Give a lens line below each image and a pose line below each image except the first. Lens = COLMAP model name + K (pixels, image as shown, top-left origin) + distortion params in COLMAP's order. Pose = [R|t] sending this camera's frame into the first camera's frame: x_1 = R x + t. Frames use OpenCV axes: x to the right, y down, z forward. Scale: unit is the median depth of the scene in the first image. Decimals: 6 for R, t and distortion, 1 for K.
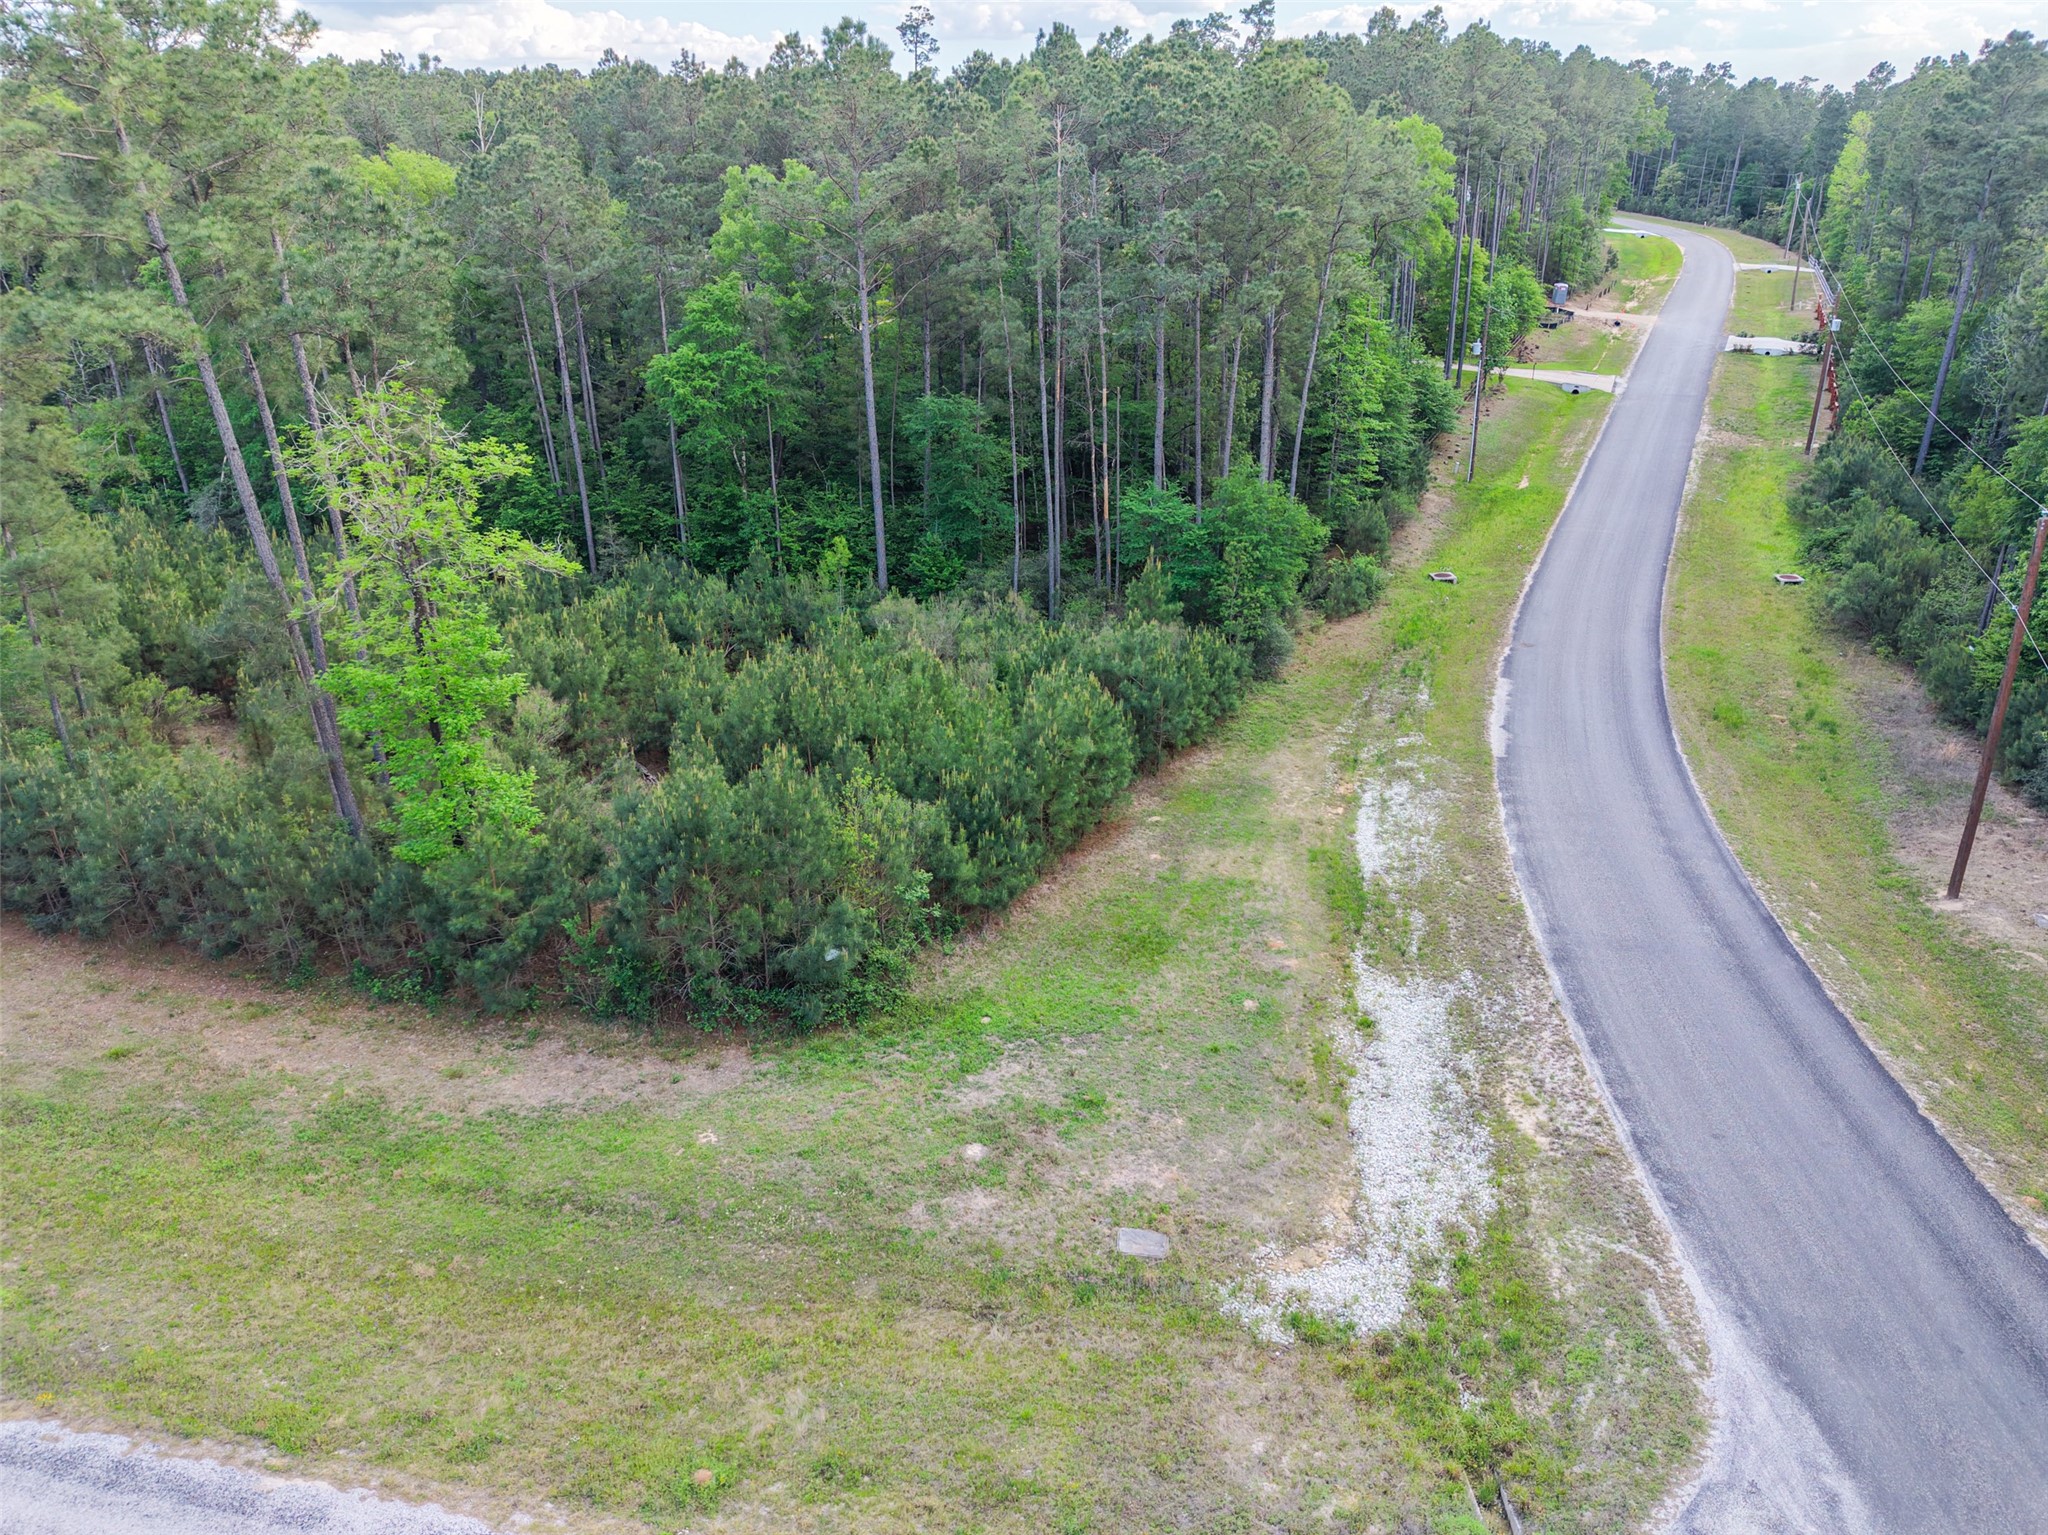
lens RADIAL K [[1371.4, 0, 1028.3], [0, 1371.4, 765.4], [0, 0, 1]] dist [0.020217, -0.017779]
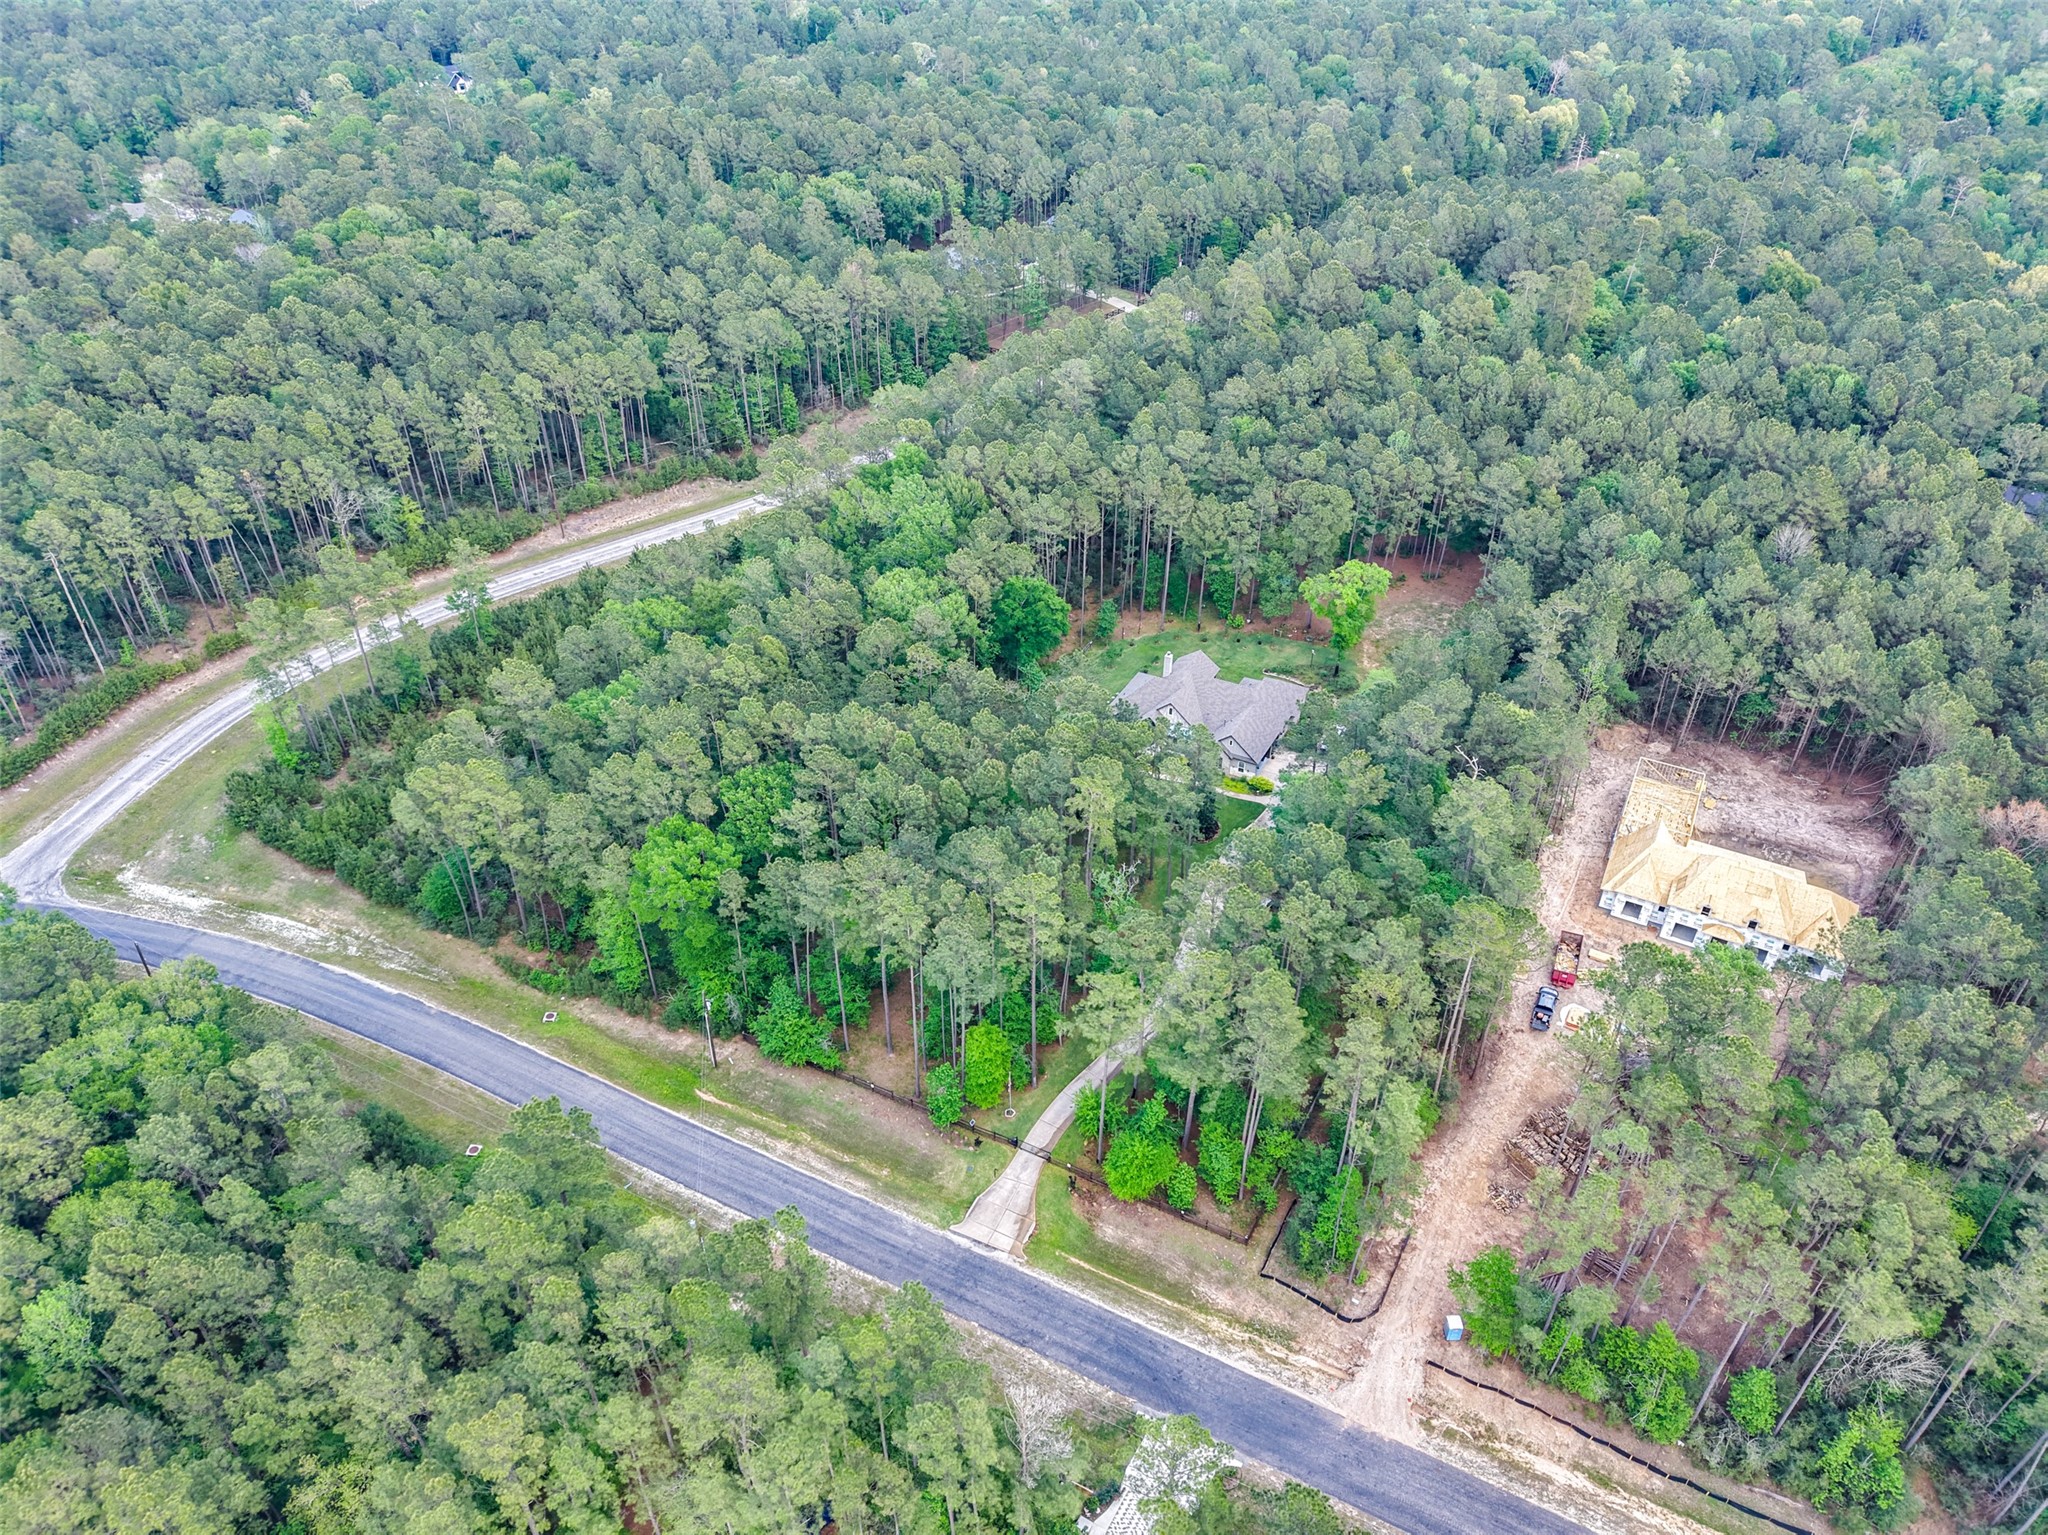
lens RADIAL K [[1371.4, 0, 1028.3], [0, 1371.4, 765.4], [0, 0, 1]] dist [0.020217, -0.017779]
pose [[-0.034685, 0.605465, -0.795116, 2.664131], [-0.411415, 0.716404, 0.563475, -2.926770], [0.910788, 0.346667, 0.224249, 1.727591]]
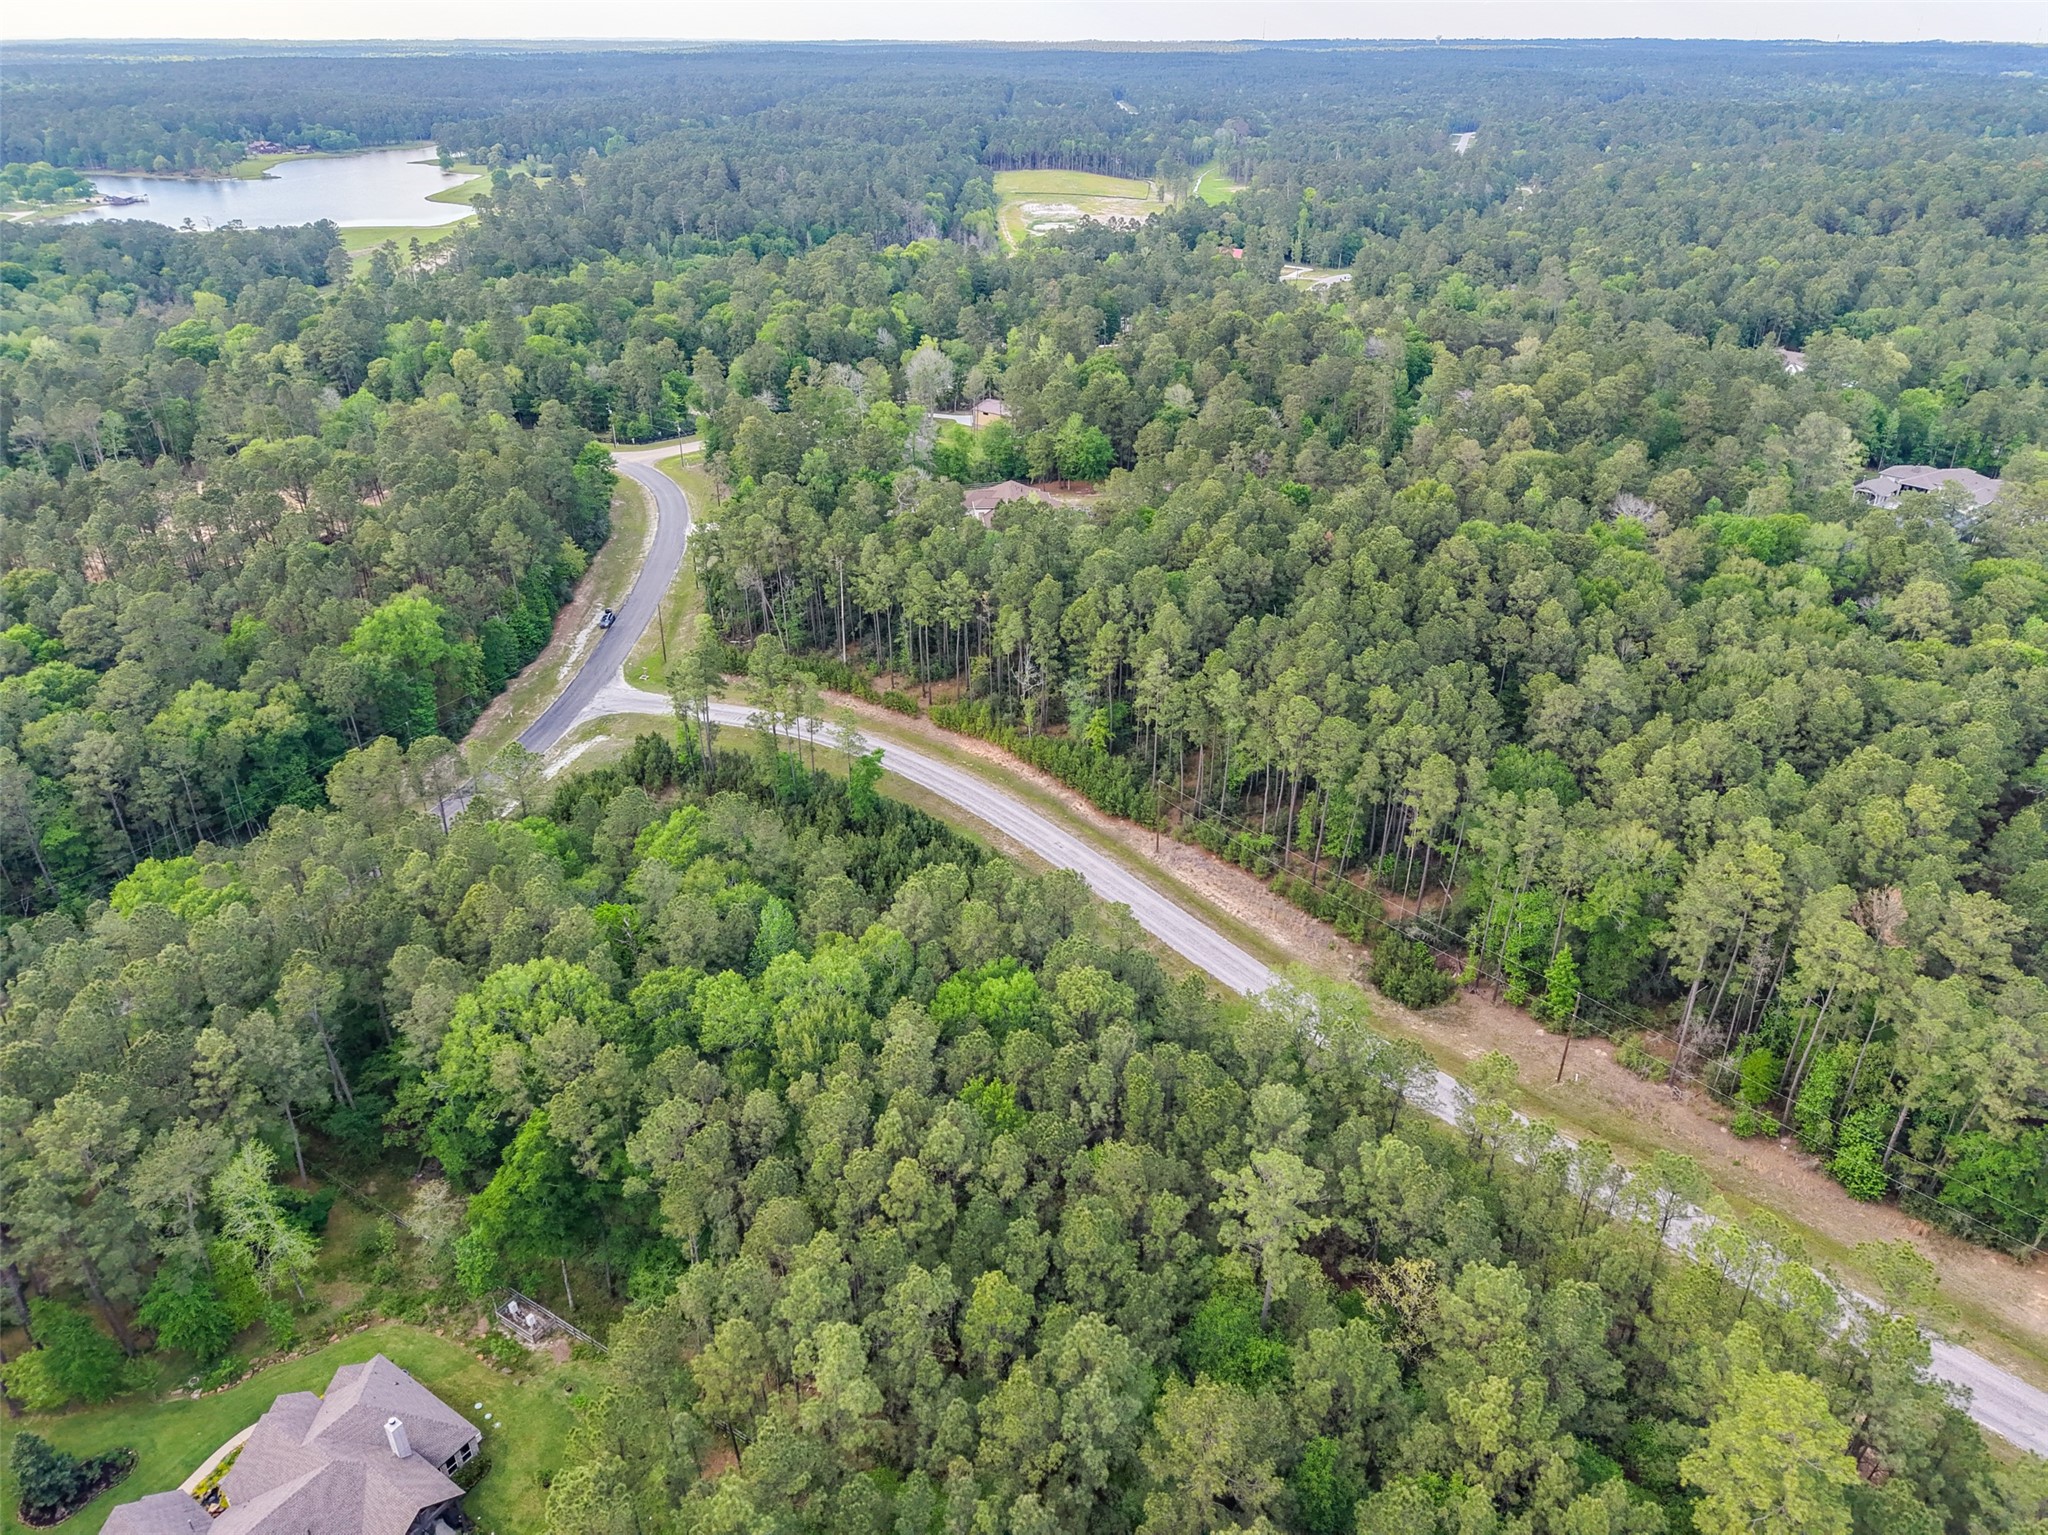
lens RADIAL K [[1371.4, 0, 1028.3], [0, 1371.4, 765.4], [0, 0, 1]] dist [0.020217, -0.017779]
pose [[-0.990734, -0.036520, 0.130814, -1.938666], [0.080214, 0.619903, 0.780568, -3.273448], [-0.109598, 0.783828, -0.611229, 3.287747]]
